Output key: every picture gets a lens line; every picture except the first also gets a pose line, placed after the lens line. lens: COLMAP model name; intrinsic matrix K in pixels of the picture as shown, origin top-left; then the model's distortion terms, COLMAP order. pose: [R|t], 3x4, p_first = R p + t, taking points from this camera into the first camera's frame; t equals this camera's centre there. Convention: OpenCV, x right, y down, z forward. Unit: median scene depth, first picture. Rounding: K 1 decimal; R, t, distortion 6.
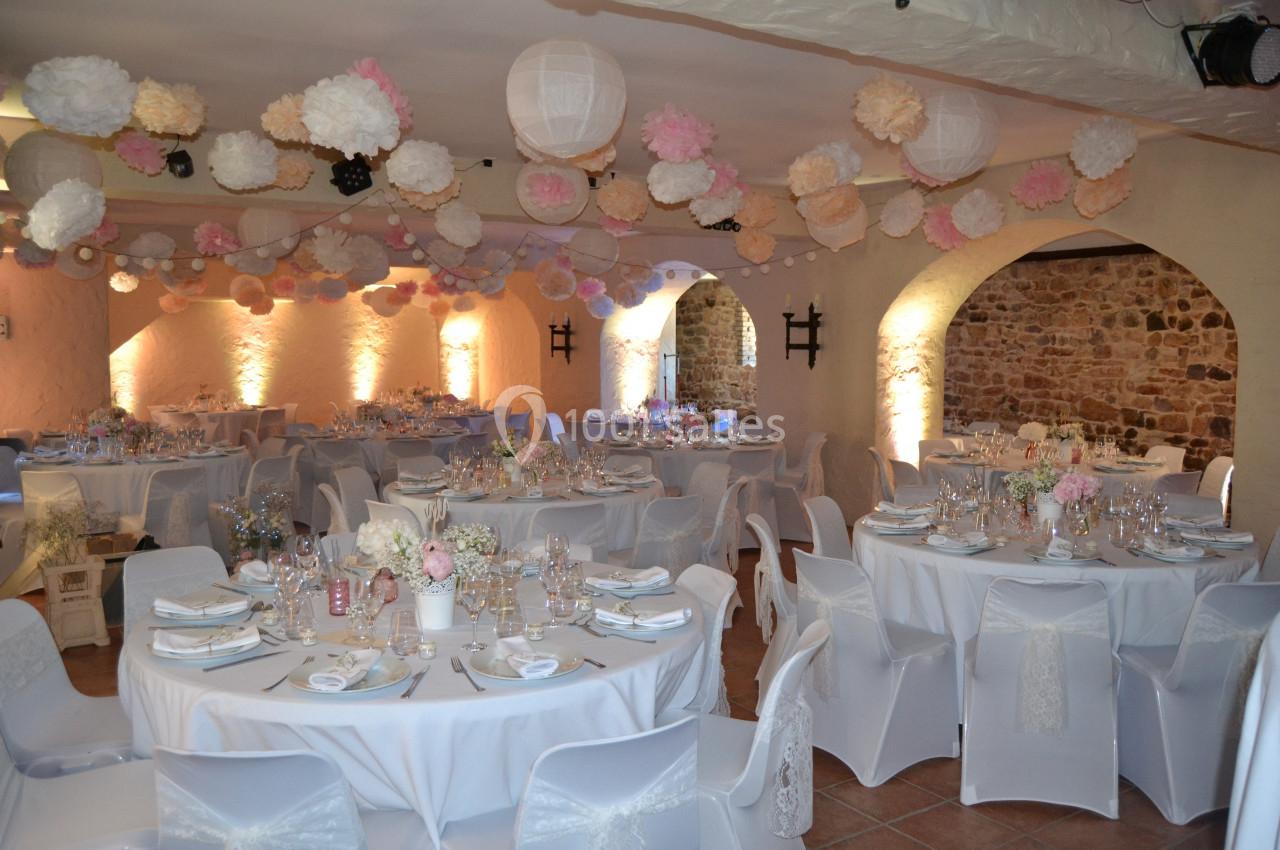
lens RADIAL K [[1026.9, 0, 640.0], [0, 1026.9, 425.0], [0, 0, 1]] dist [-0.045827, 0.008439]
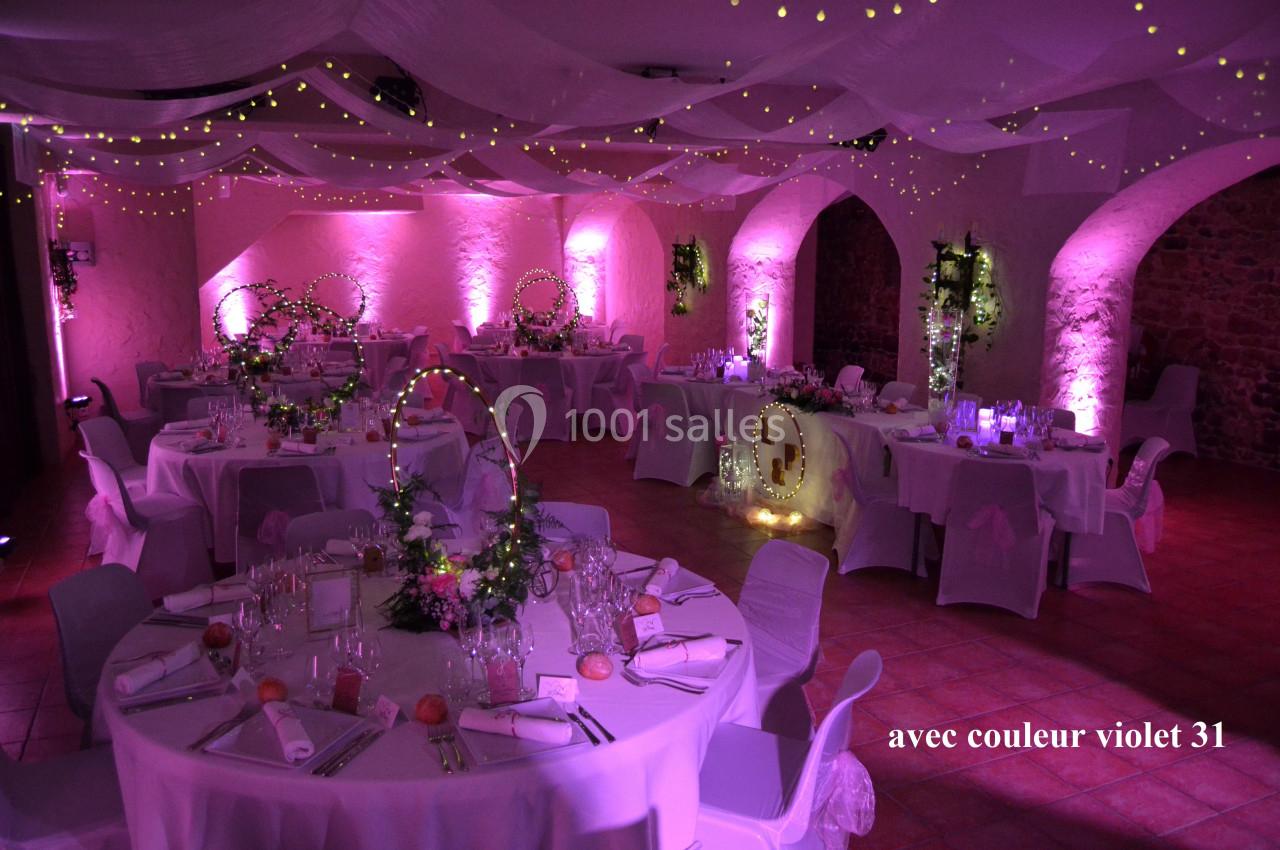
lens RADIAL K [[1026.9, 0, 640.0], [0, 1026.9, 425.0], [0, 0, 1]] dist [-0.045827, 0.008439]
pose [[0.988609, 0.032415, -0.146974, 0.024660], [-0.016938, 0.994290, 0.105357, -0.038907], [0.149550, -0.101667, 0.983513, 0.105371]]
